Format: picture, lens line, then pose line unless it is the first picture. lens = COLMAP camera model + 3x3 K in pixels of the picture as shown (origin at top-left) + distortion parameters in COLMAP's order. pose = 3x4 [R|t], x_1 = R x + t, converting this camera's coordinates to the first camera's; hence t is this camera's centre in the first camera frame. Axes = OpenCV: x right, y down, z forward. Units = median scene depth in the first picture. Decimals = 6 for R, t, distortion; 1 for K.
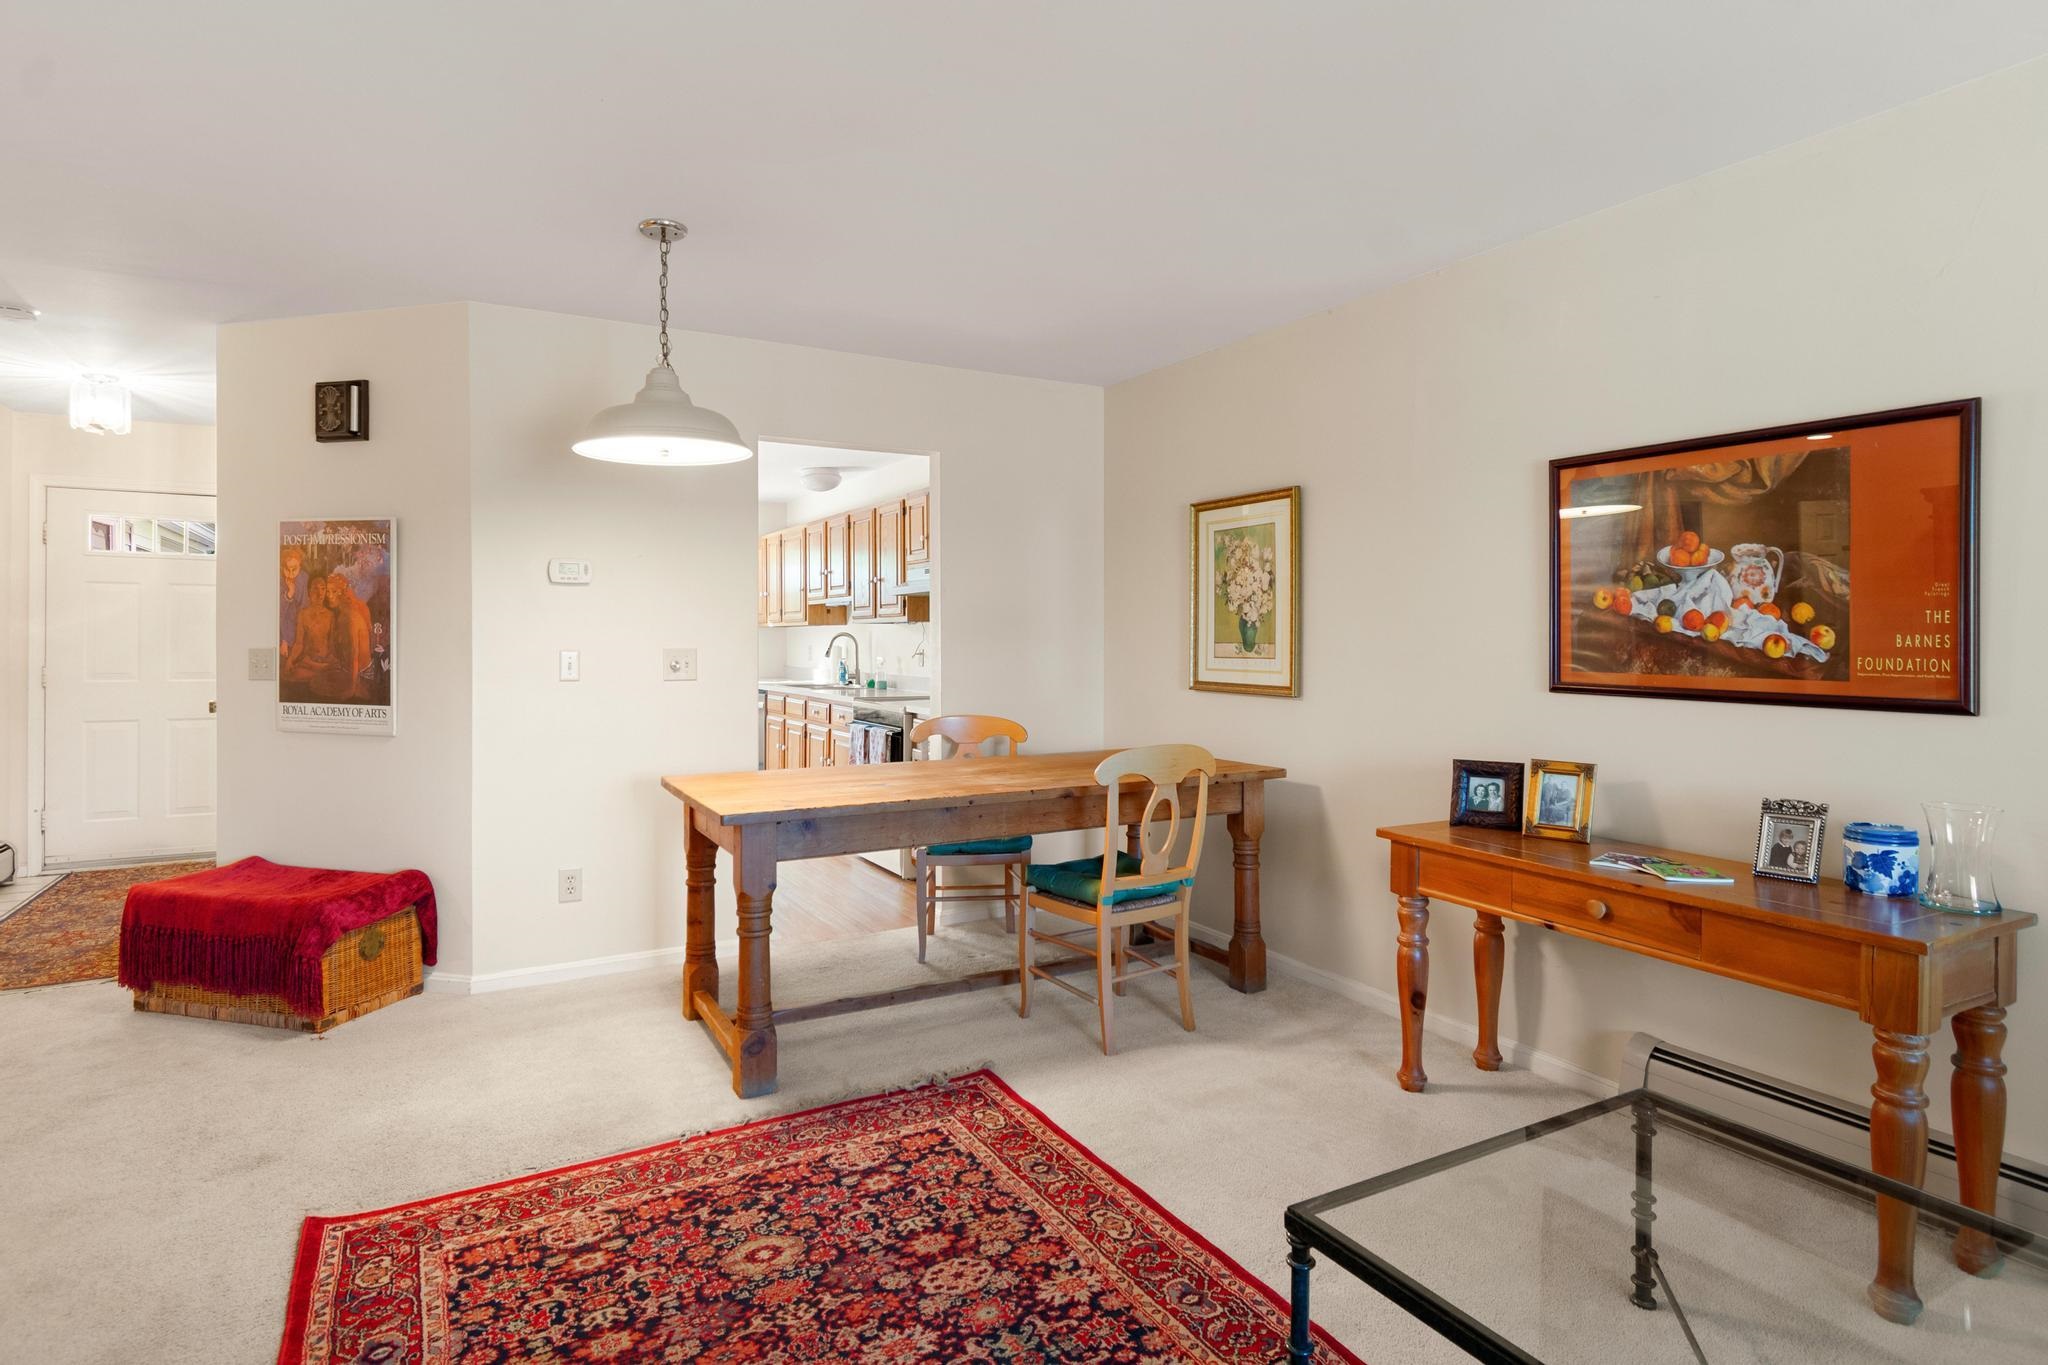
lens RADIAL K [[1069.4, 0, 1025.6], [0, 1069.4, 639.8], [0, 0, 1]] dist [0.010351, -0.004662]
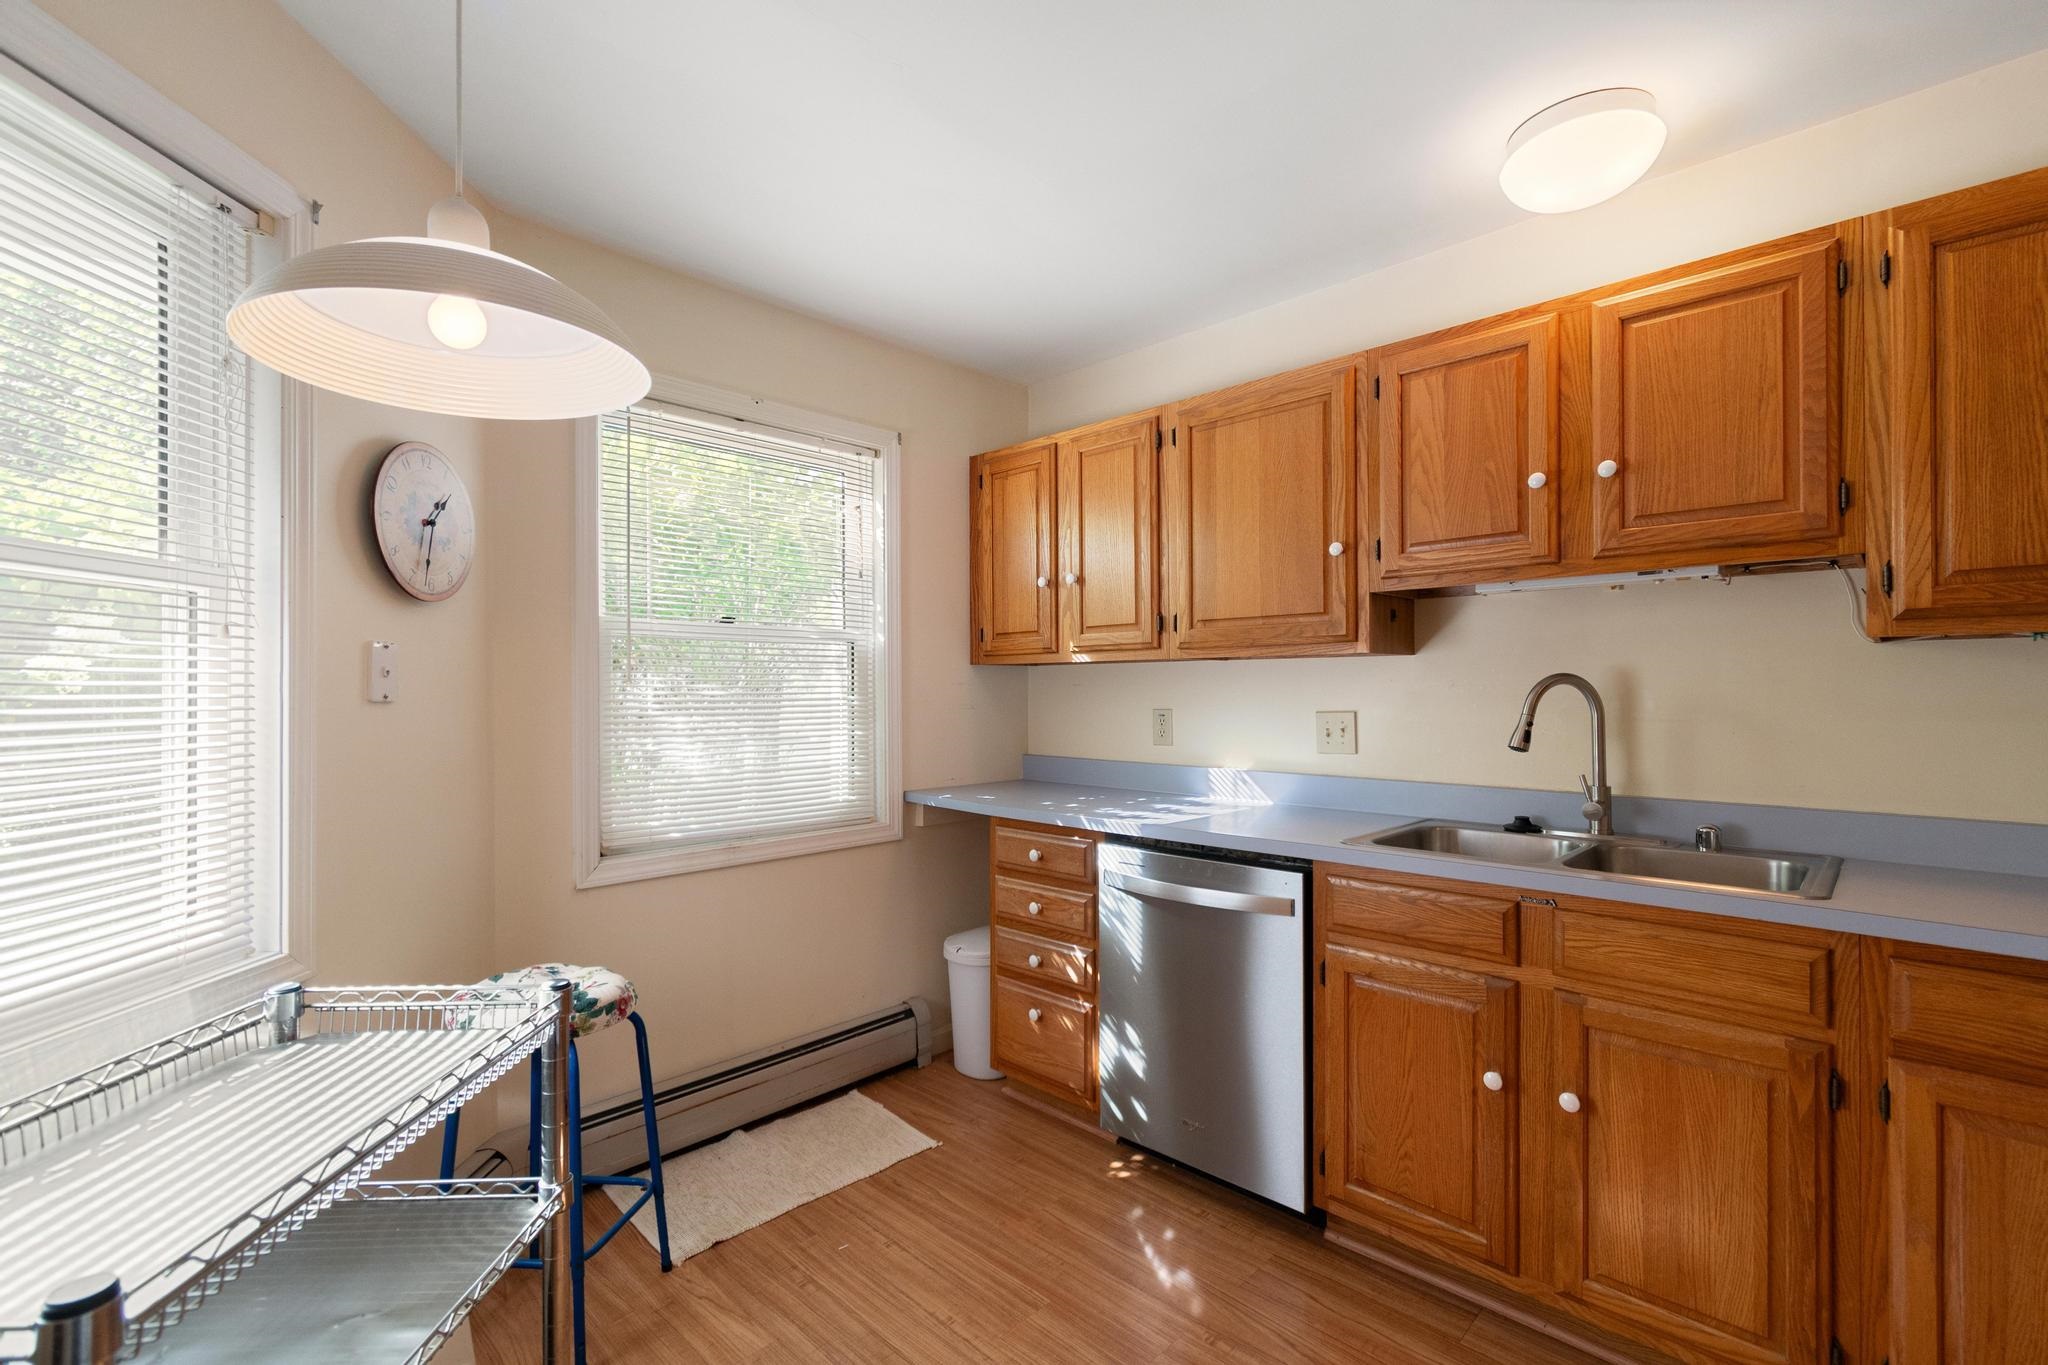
lens RADIAL K [[894.3, 0, 1037.4], [0, 894.3, 685.3], [0, 0, 1]] dist [0.001614, -0.000344]
pose [[0.960231, -0.002488, 0.279196, -1.089549], [0.004105, 0.999978, -0.005206, -0.006353], [-0.279177, 0.006146, 0.960220, 2.111942]]
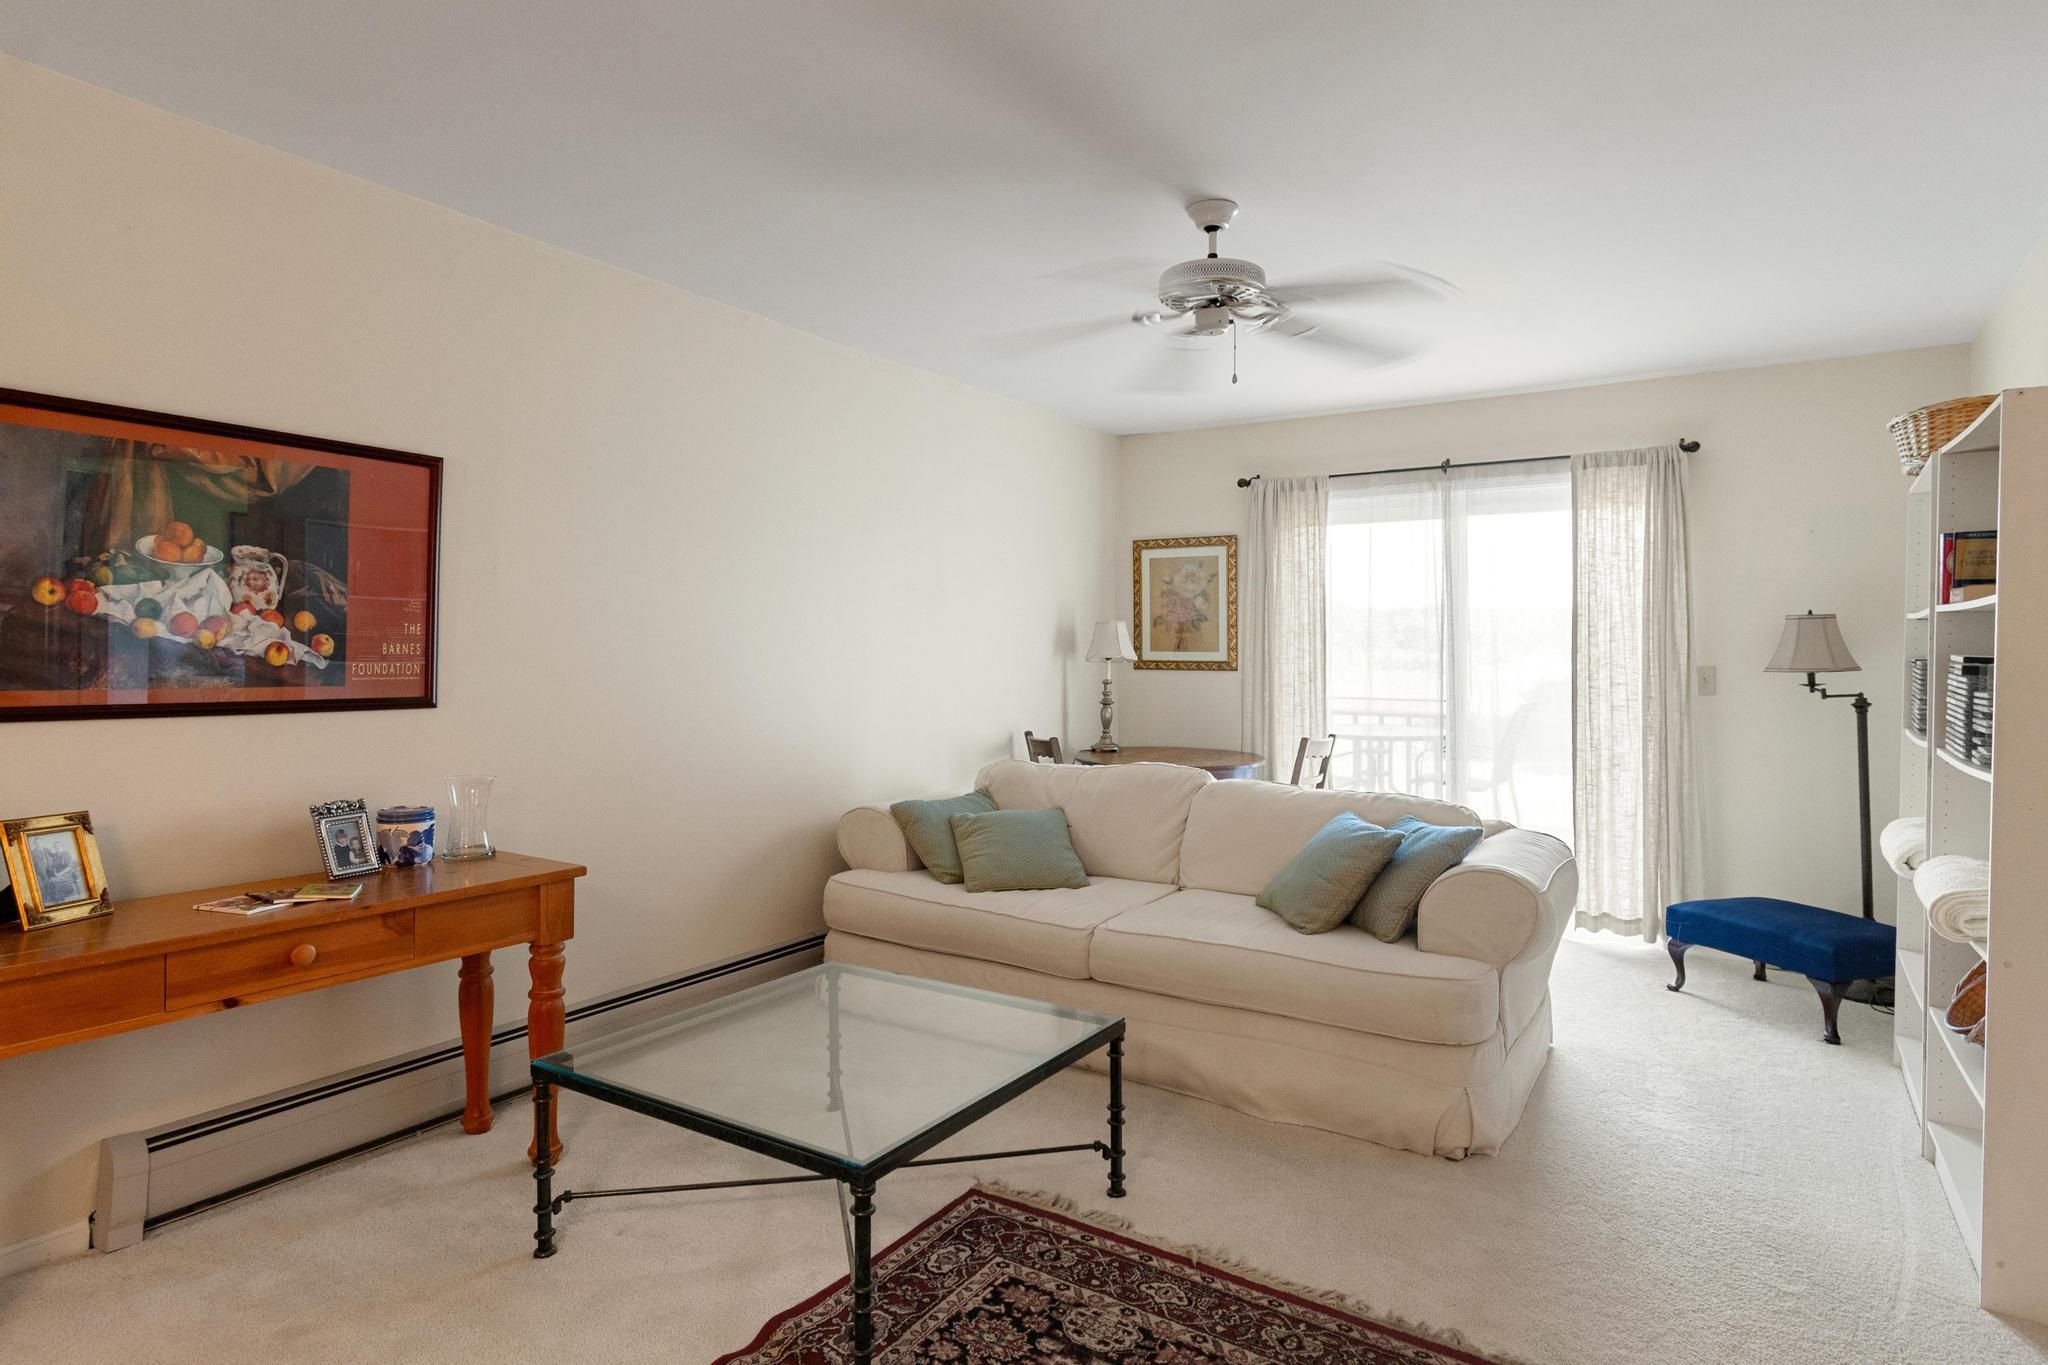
lens RADIAL K [[1109.8, 0, 1024.8], [0, 1109.8, 652.1], [0, 0, 1]] dist [0.004816, -0.000452]
pose [[-0.454803, -0.005564, 0.890575, -0.471574], [-0.004841, 0.999981, 0.003775, -0.002559], [-0.890579, -0.002594, -0.454821, 0.768307]]
